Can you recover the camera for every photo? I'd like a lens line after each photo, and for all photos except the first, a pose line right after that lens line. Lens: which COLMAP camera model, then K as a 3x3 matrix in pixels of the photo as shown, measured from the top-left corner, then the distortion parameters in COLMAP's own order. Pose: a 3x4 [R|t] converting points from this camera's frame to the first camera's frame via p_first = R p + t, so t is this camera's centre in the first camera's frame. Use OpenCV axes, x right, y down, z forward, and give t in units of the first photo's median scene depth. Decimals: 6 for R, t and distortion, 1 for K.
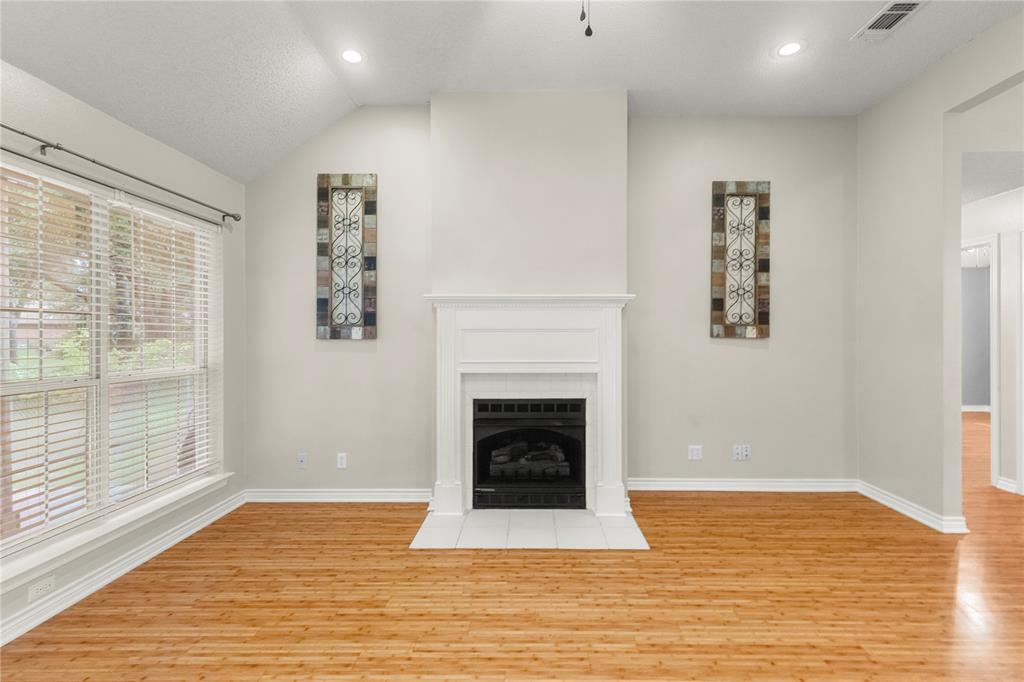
lens RADIAL K [[459.7, 0, 523.2], [0, 459.7, 338.4], [0, 0, 1]] dist [0.007024, -0.001040]
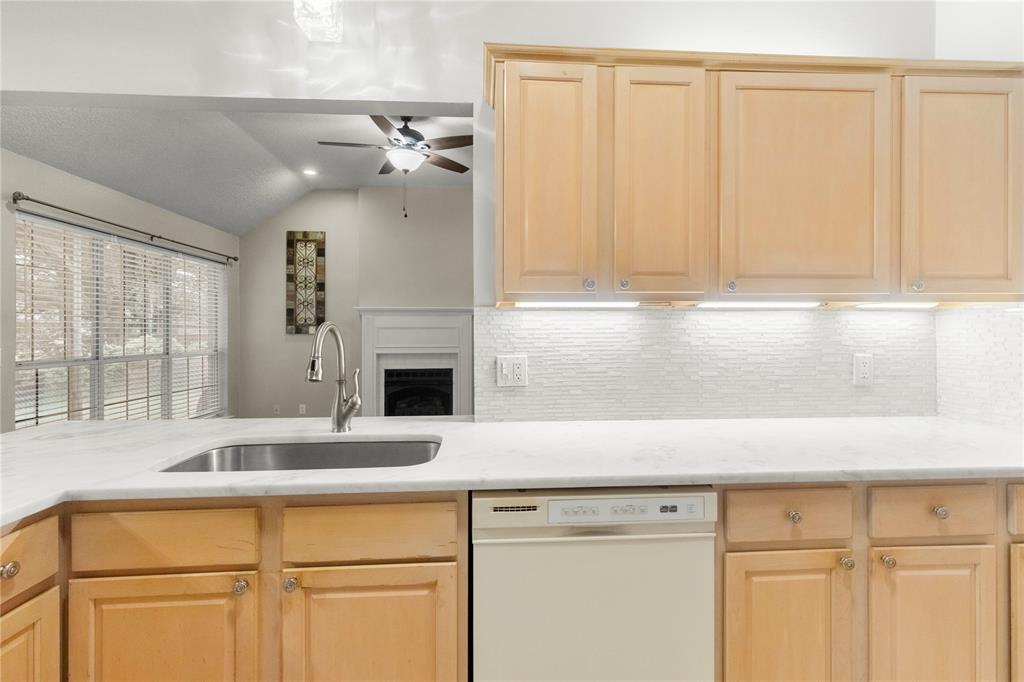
lens RADIAL K [[462.7, 0, 521.2], [0, 462.7, 334.7], [0, 0, 1]] dist [0.010411, -0.000272]
pose [[0.996322, -0.001781, 0.085668, 0.229292], [0.002098, 0.999991, -0.003605, 0.012378], [-0.085660, 0.003772, 0.996317, -0.682851]]
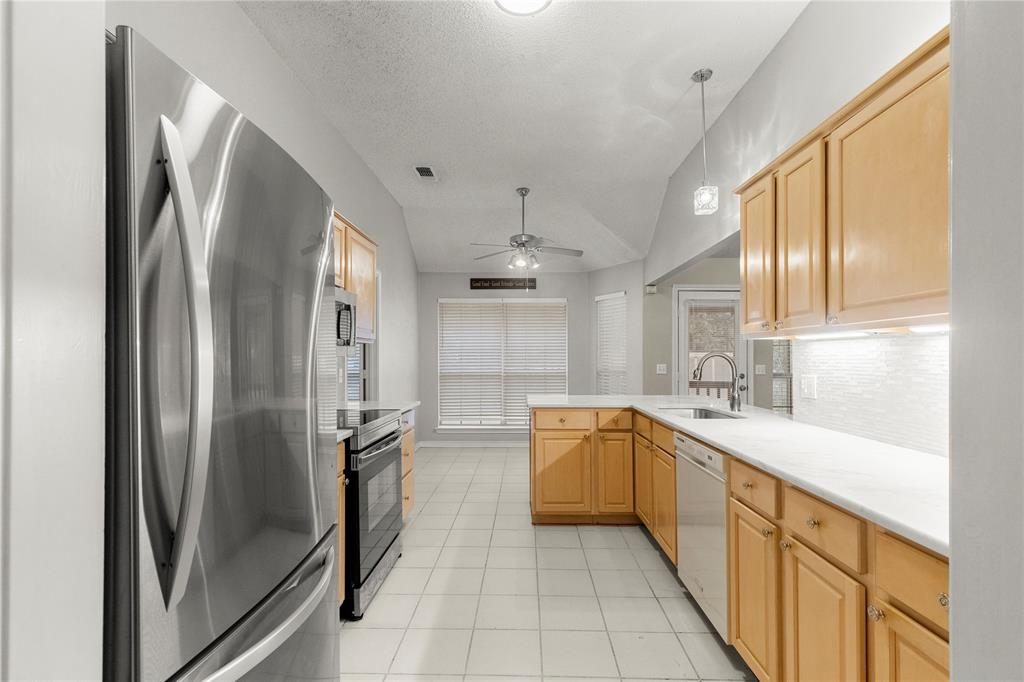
lens RADIAL K [[462.7, 0, 521.2], [0, 462.7, 334.7], [0, 0, 1]] dist [0.010411, -0.000272]
pose [[0.006104, -0.046015, -0.998922, 0.908990], [-0.008526, 0.998902, -0.046066, 0.008803], [0.999945, 0.008798, 0.005705, -0.609834]]
